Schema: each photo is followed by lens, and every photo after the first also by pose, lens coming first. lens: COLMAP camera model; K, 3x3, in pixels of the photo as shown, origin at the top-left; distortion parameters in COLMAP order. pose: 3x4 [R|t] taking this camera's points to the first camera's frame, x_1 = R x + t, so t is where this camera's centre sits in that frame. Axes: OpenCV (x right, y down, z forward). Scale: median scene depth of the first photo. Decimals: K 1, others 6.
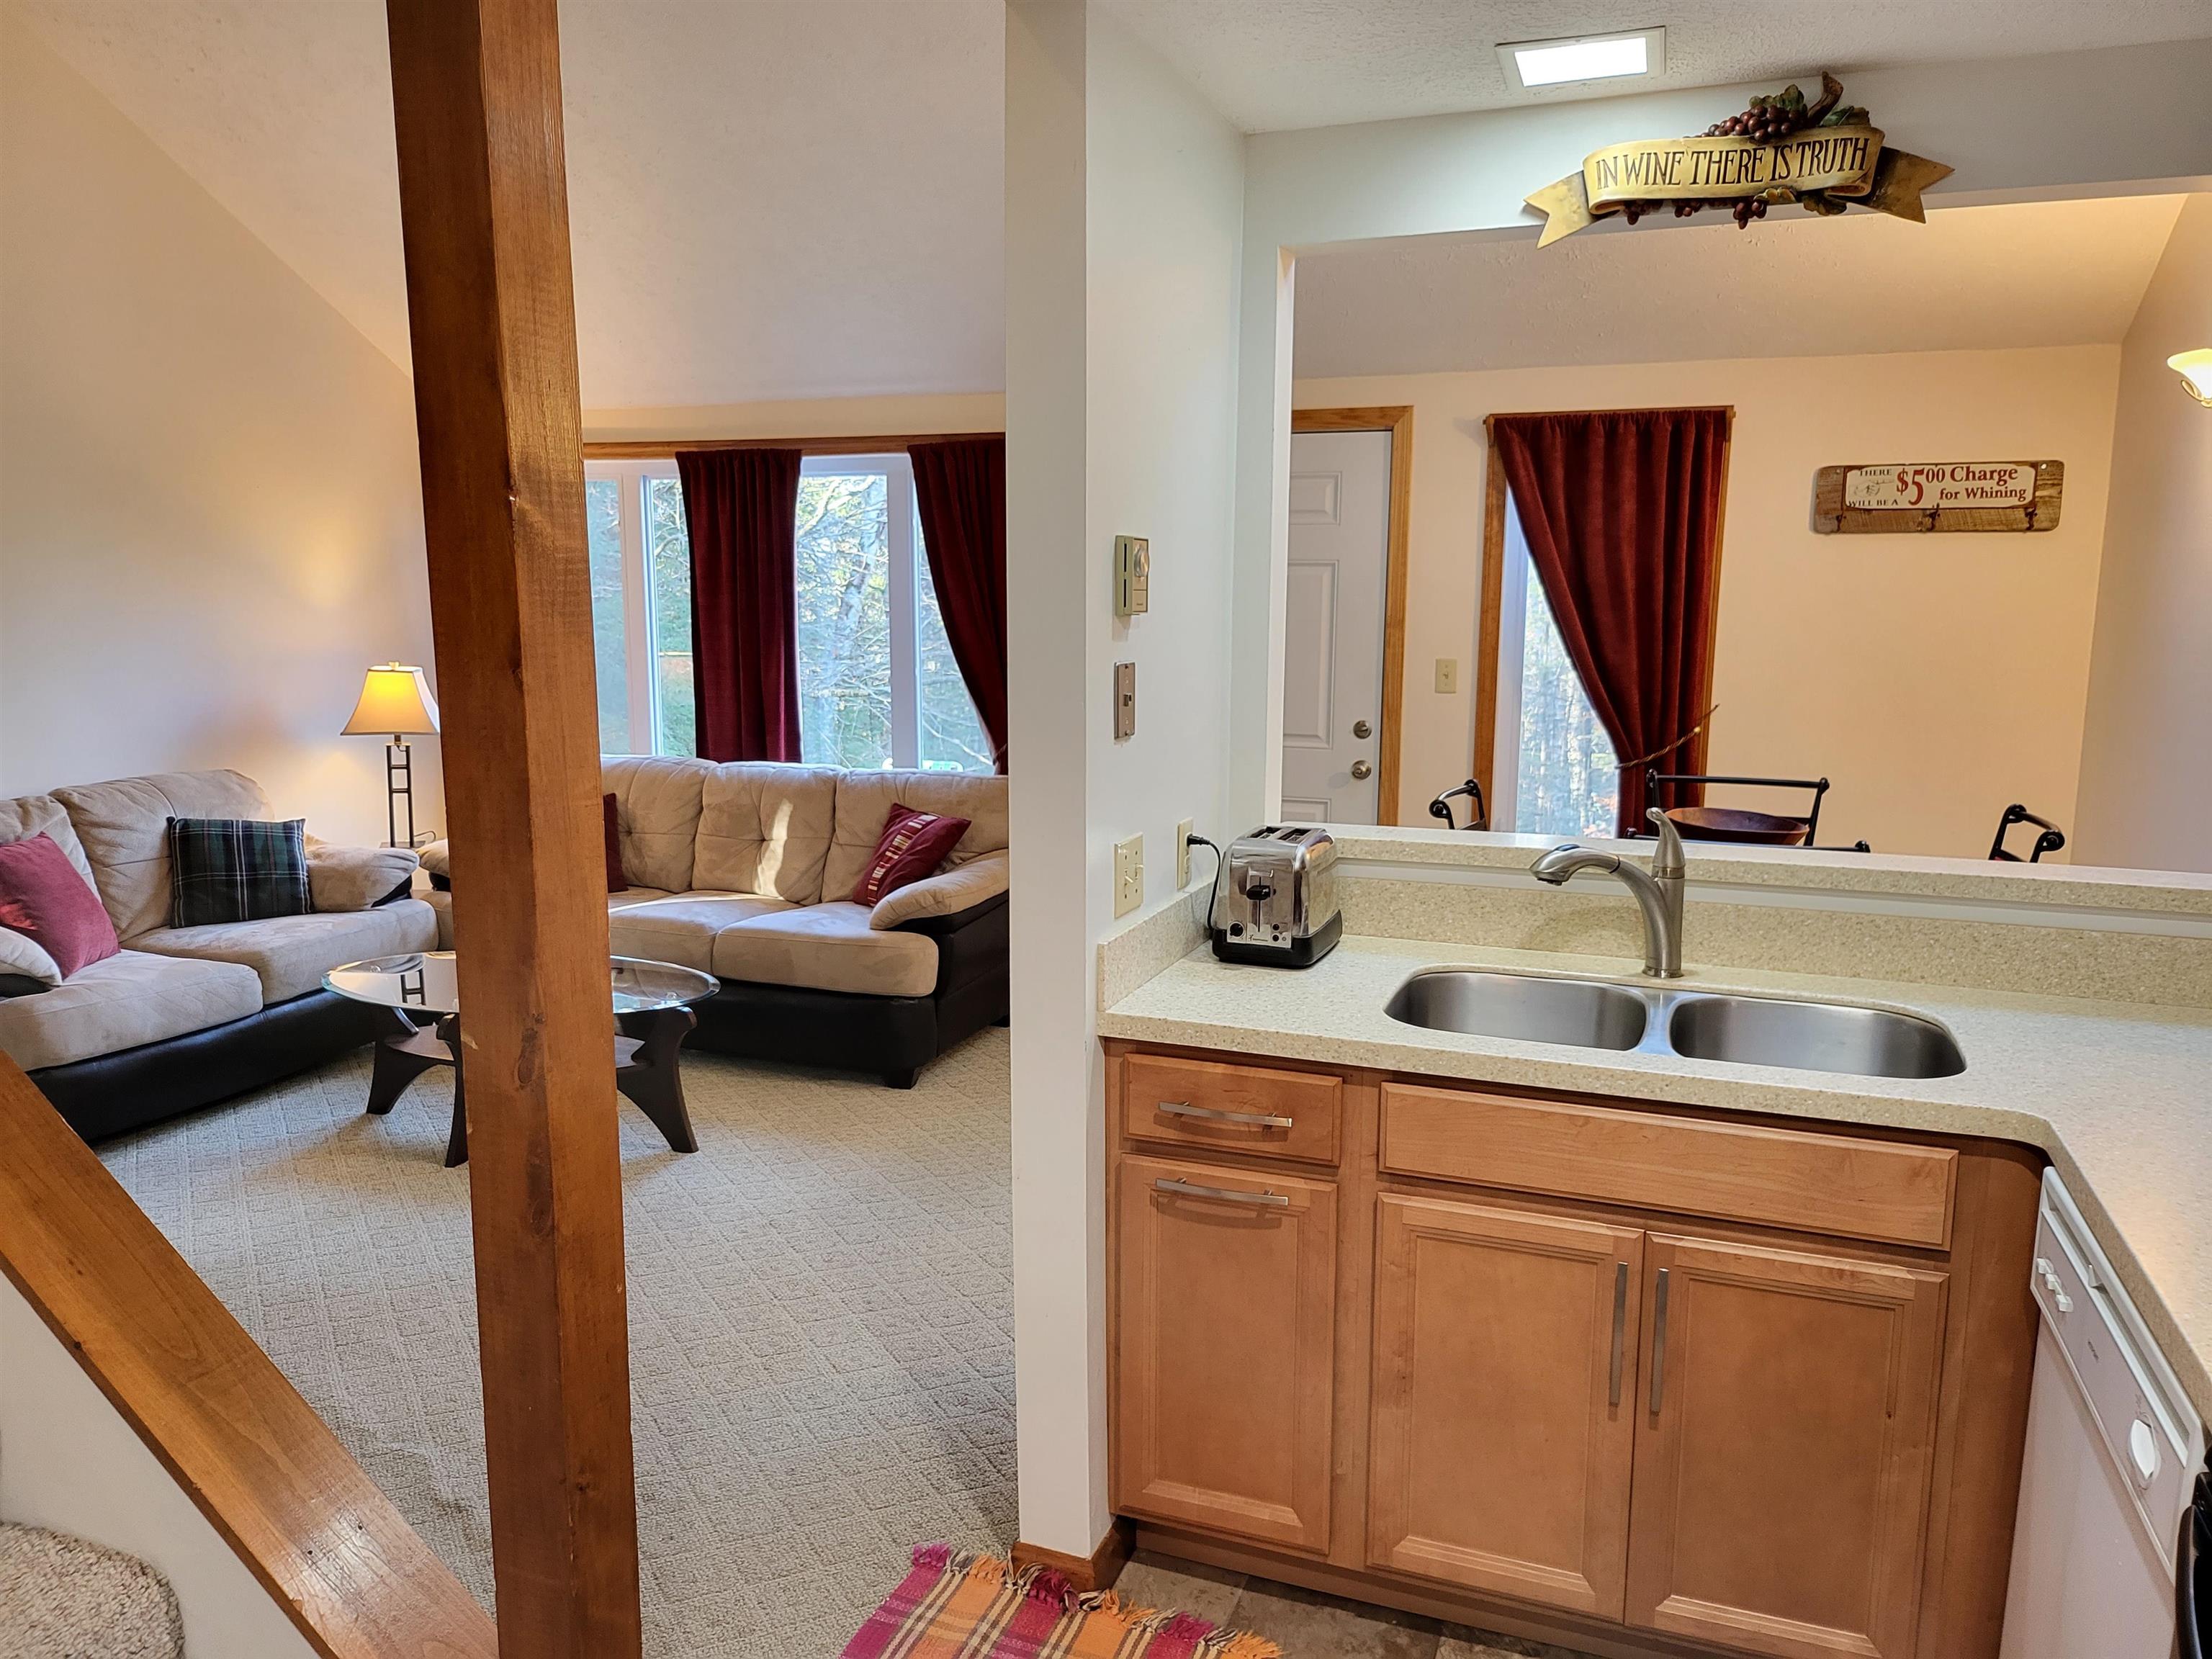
lens RADIAL K [[1549.9, 0, 1106.0], [0, 1549.9, 829.5], [0, 0, 1]] dist [0.063568, -0.072846]
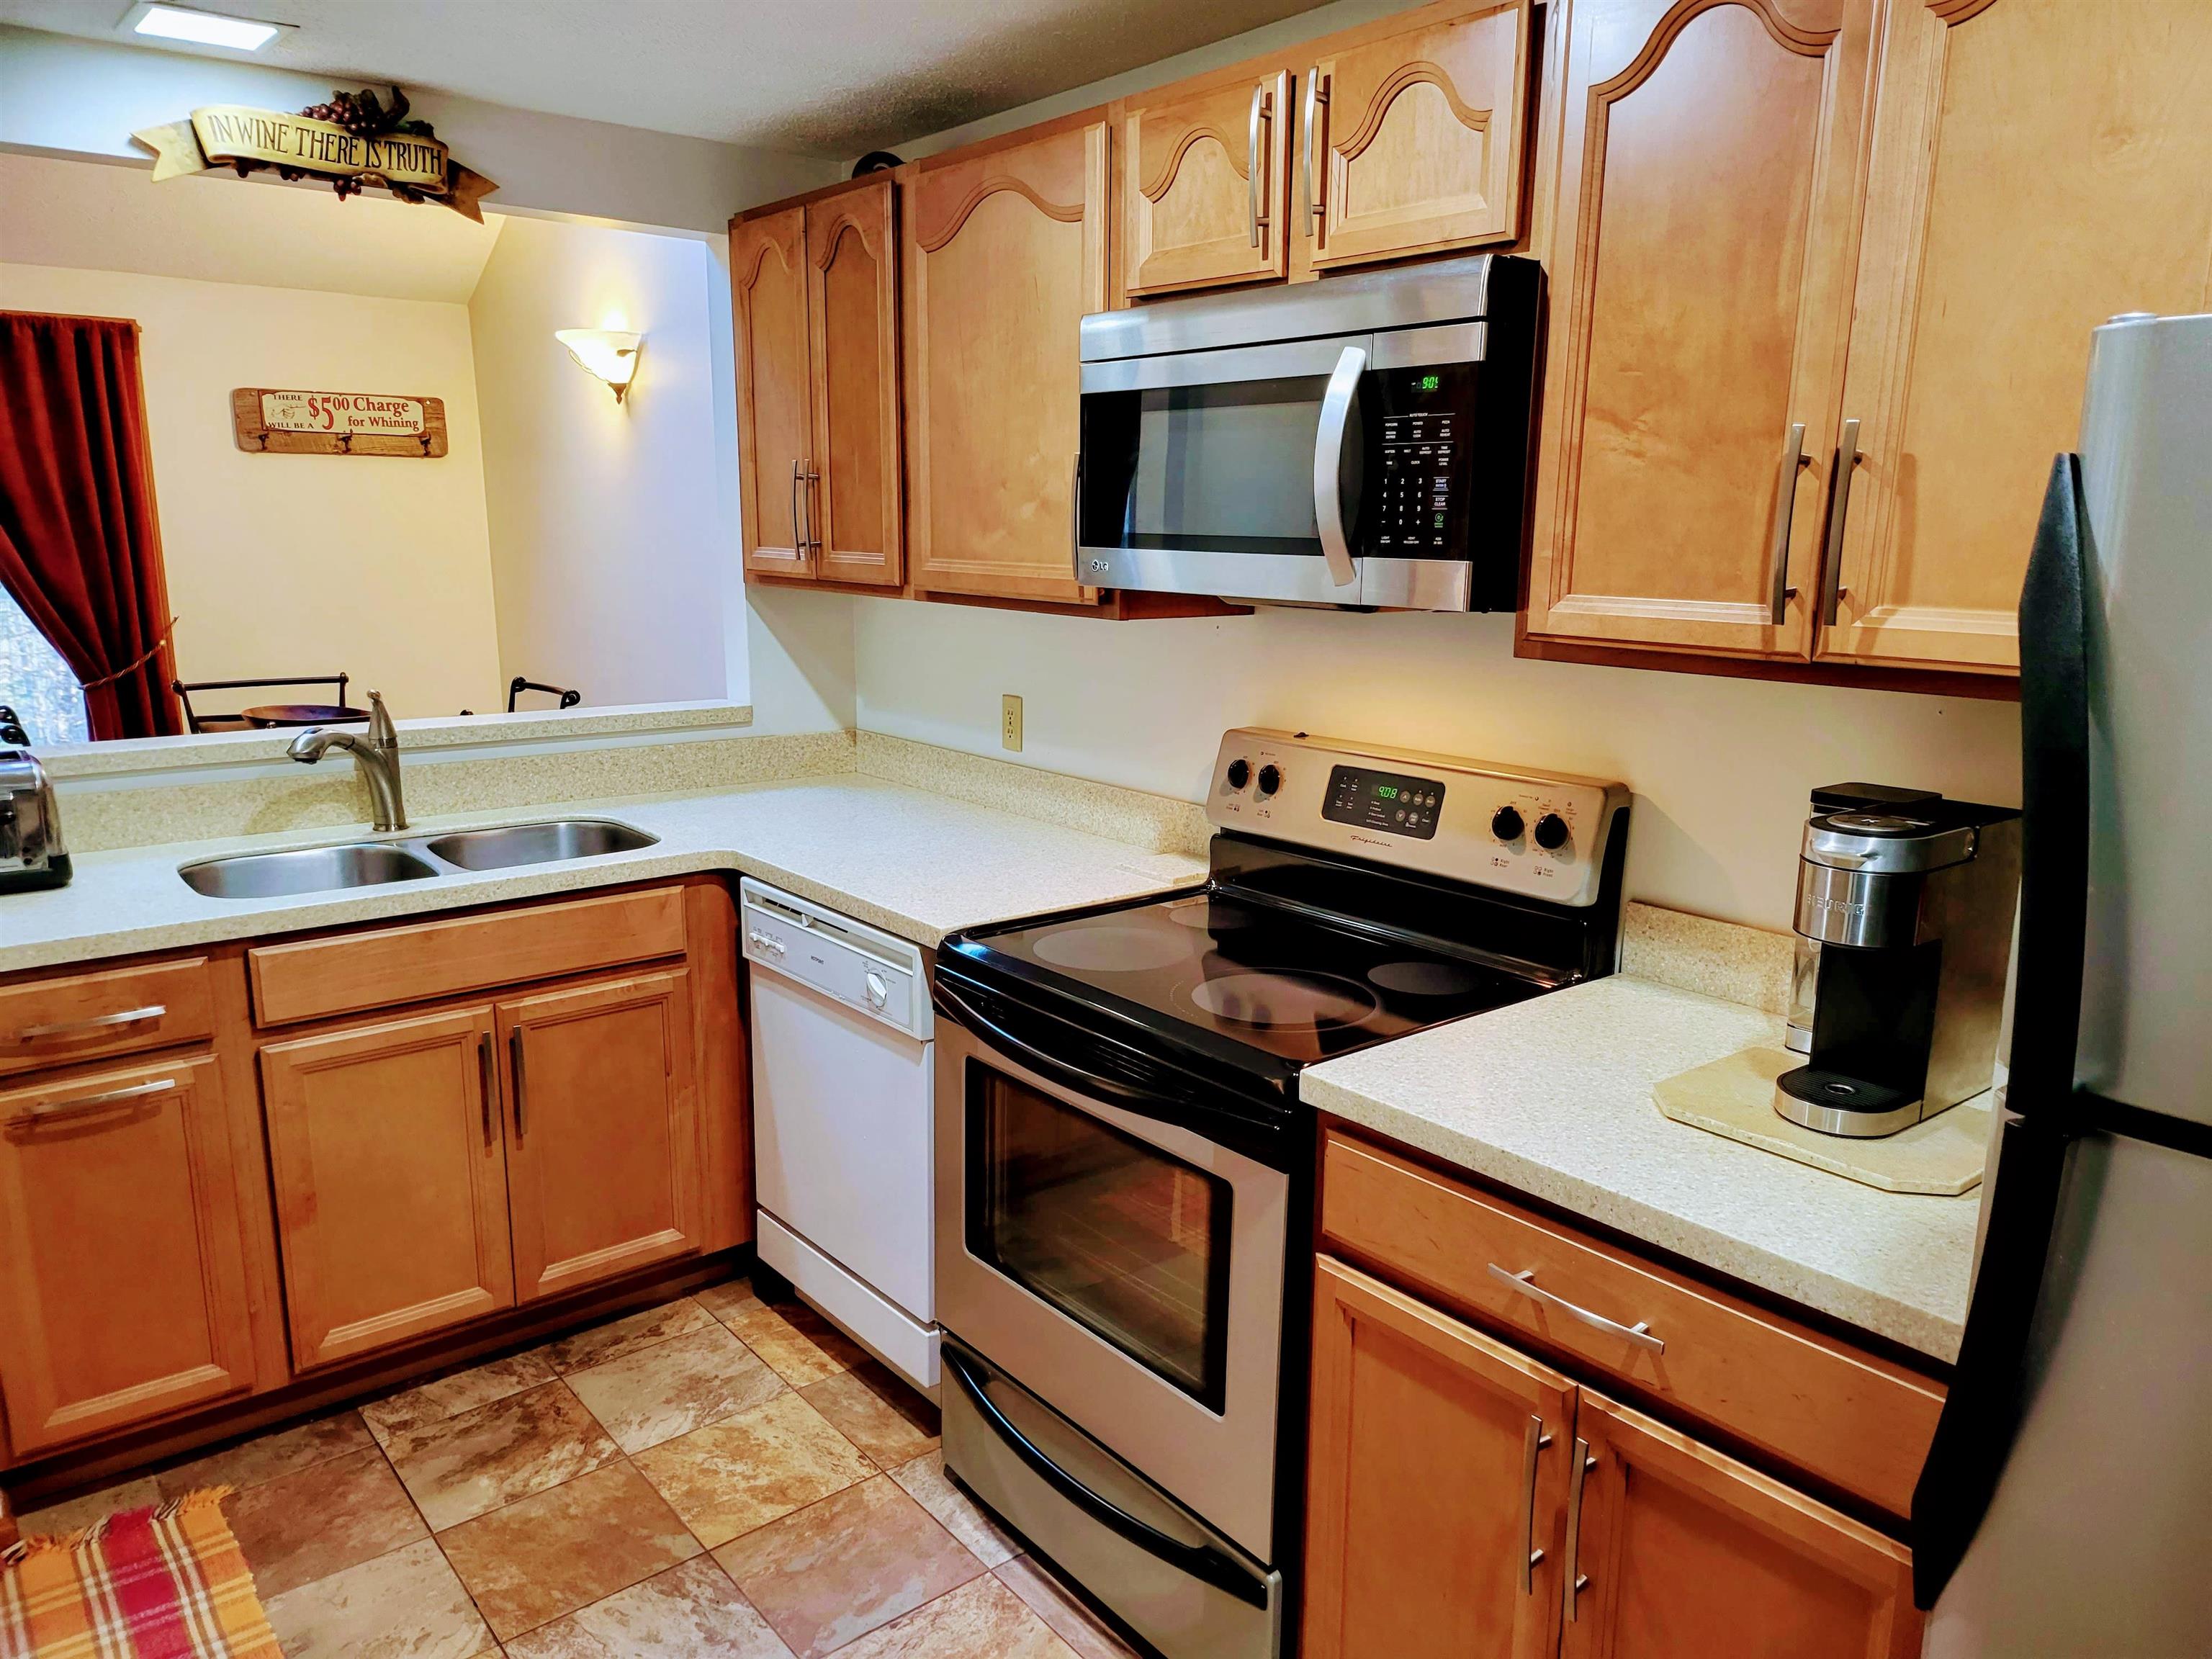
lens RADIAL K [[1549.9, 0, 1106.0], [0, 1549.9, 829.5], [0, 0, 1]] dist [0.063568, -0.072846]
pose [[0.510062, -0.171440, 0.842879, -0.398685], [0.126864, 0.984212, 0.123416, 0.015076], [-0.850731, 0.043982, 0.523758, -0.103514]]
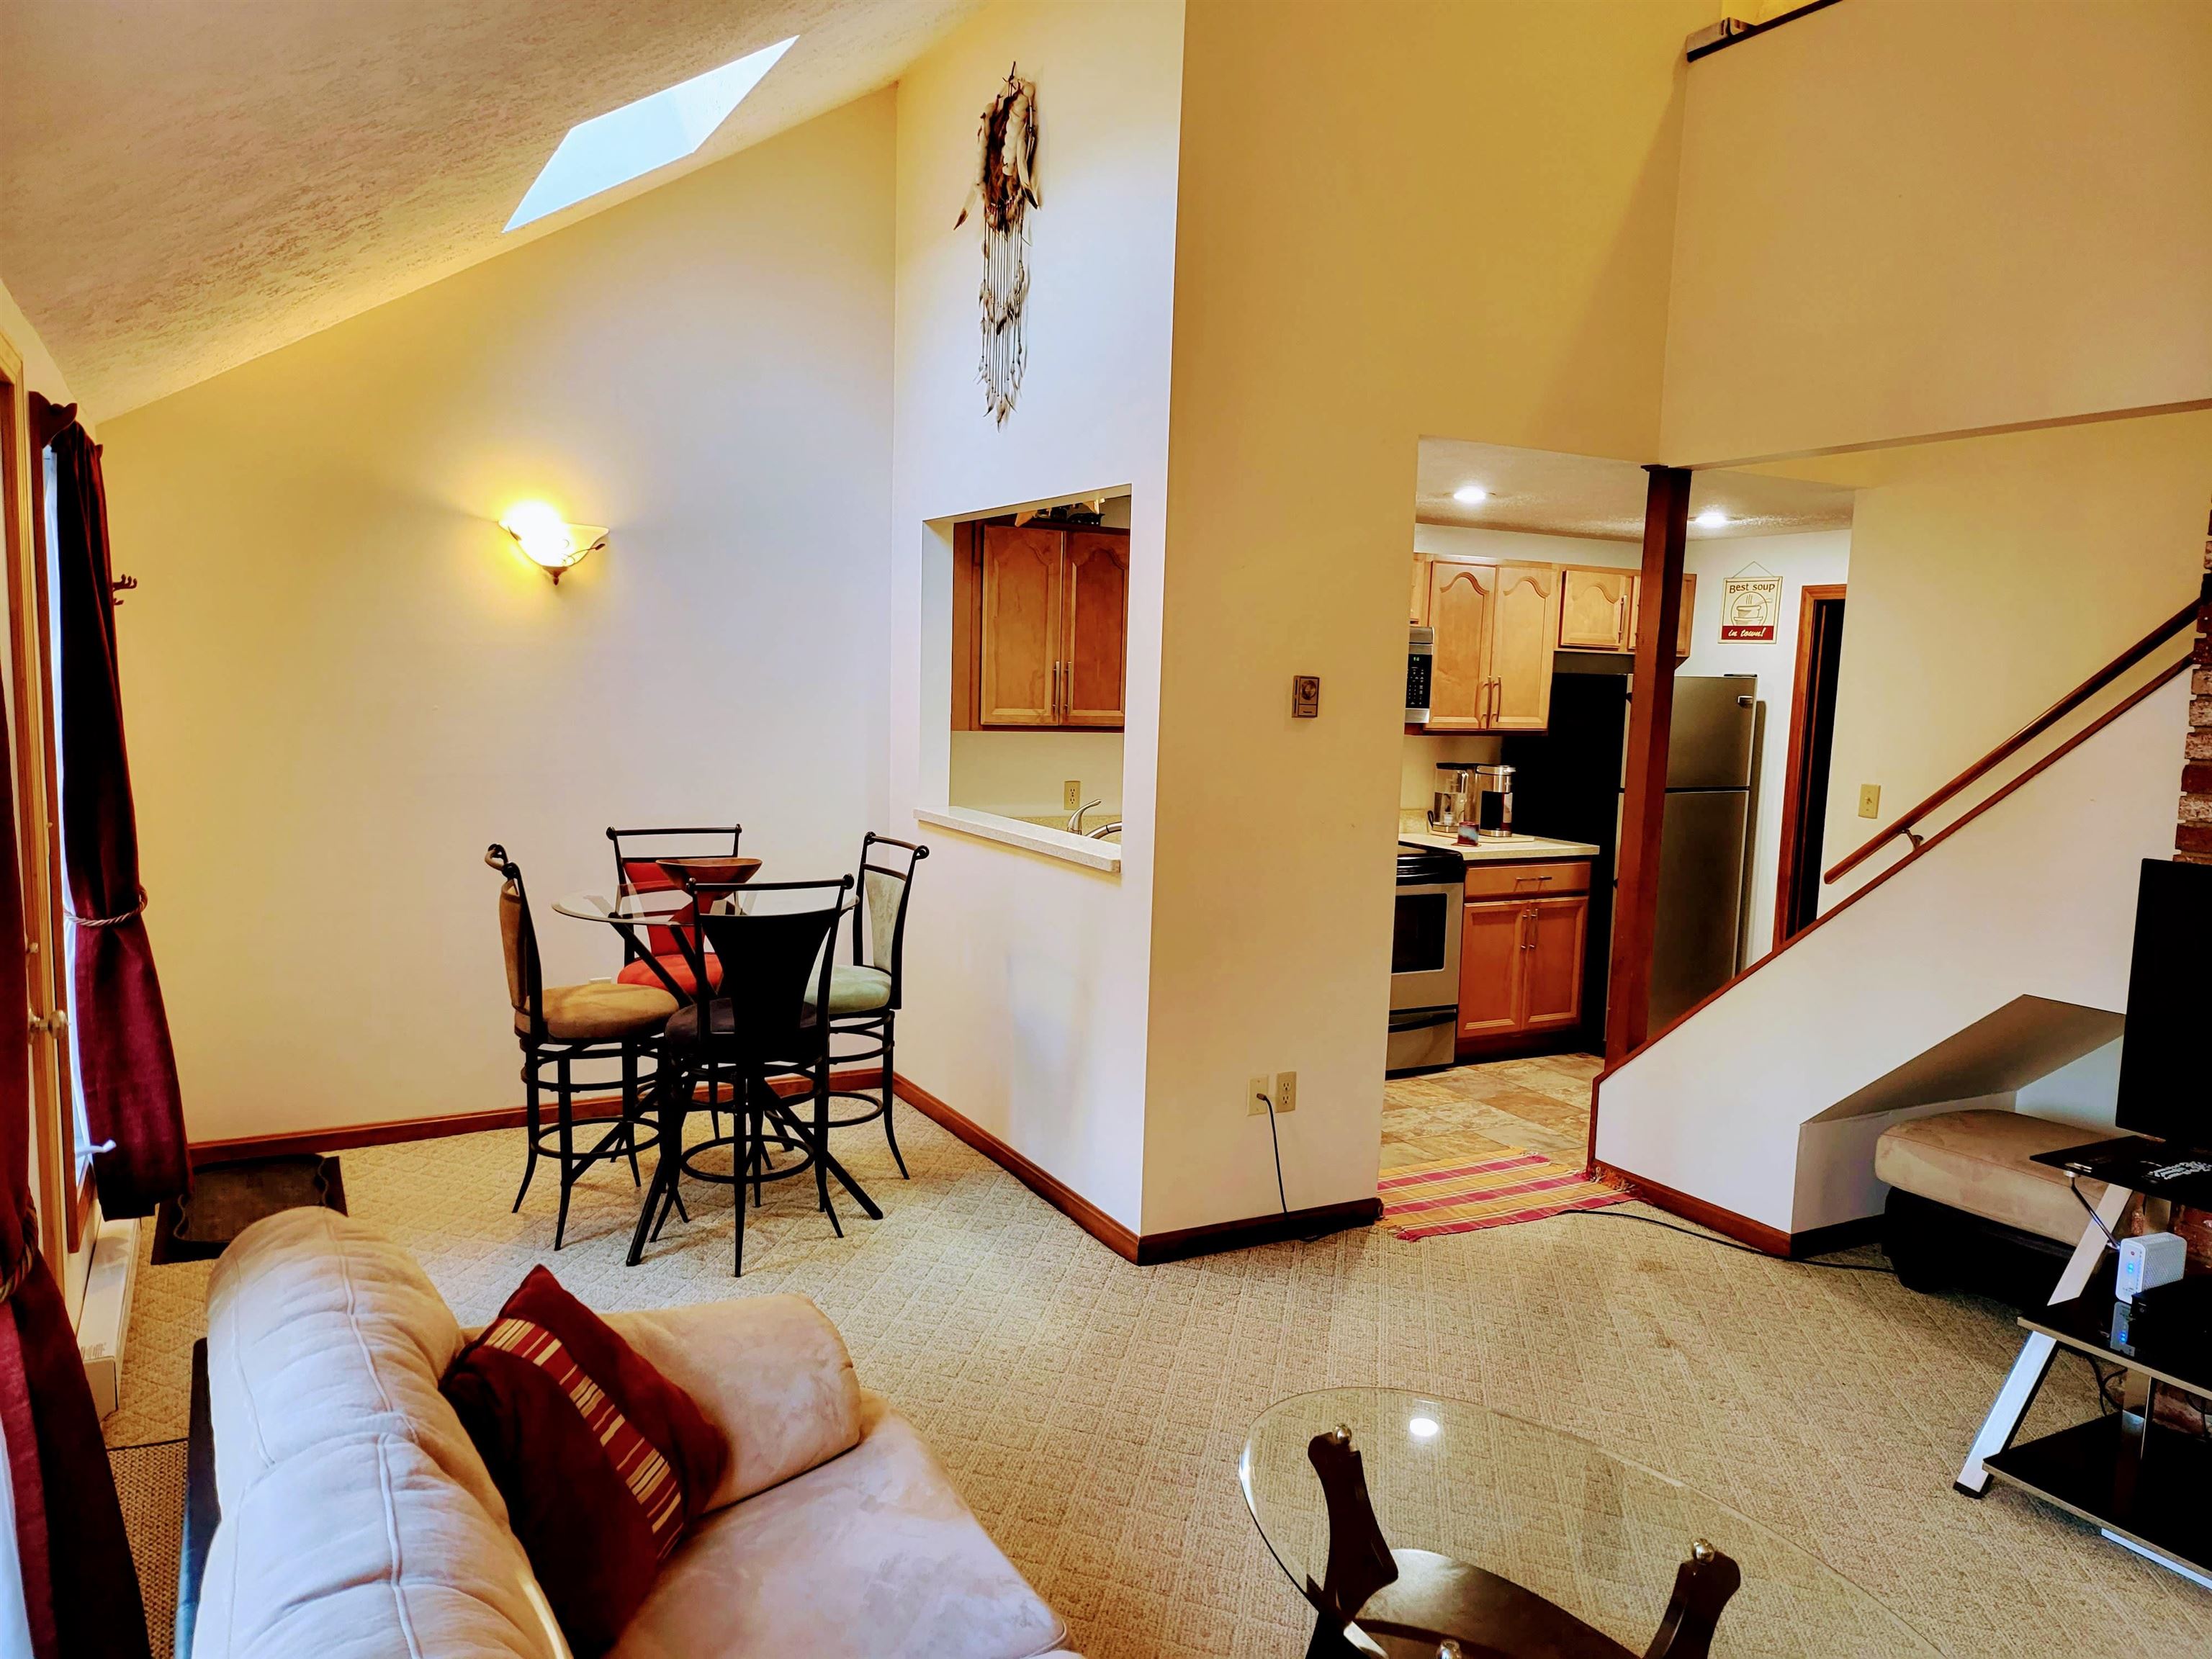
lens RADIAL K [[1549.9, 0, 1106.0], [0, 1549.9, 829.5], [0, 0, 1]] dist [0.063568, -0.072846]
pose [[-0.755003, -0.095189, 0.648776, -1.101551], [0.069353, 0.972266, 0.223360, -0.516242], [-0.652044, 0.213632, -0.727462, 2.979812]]
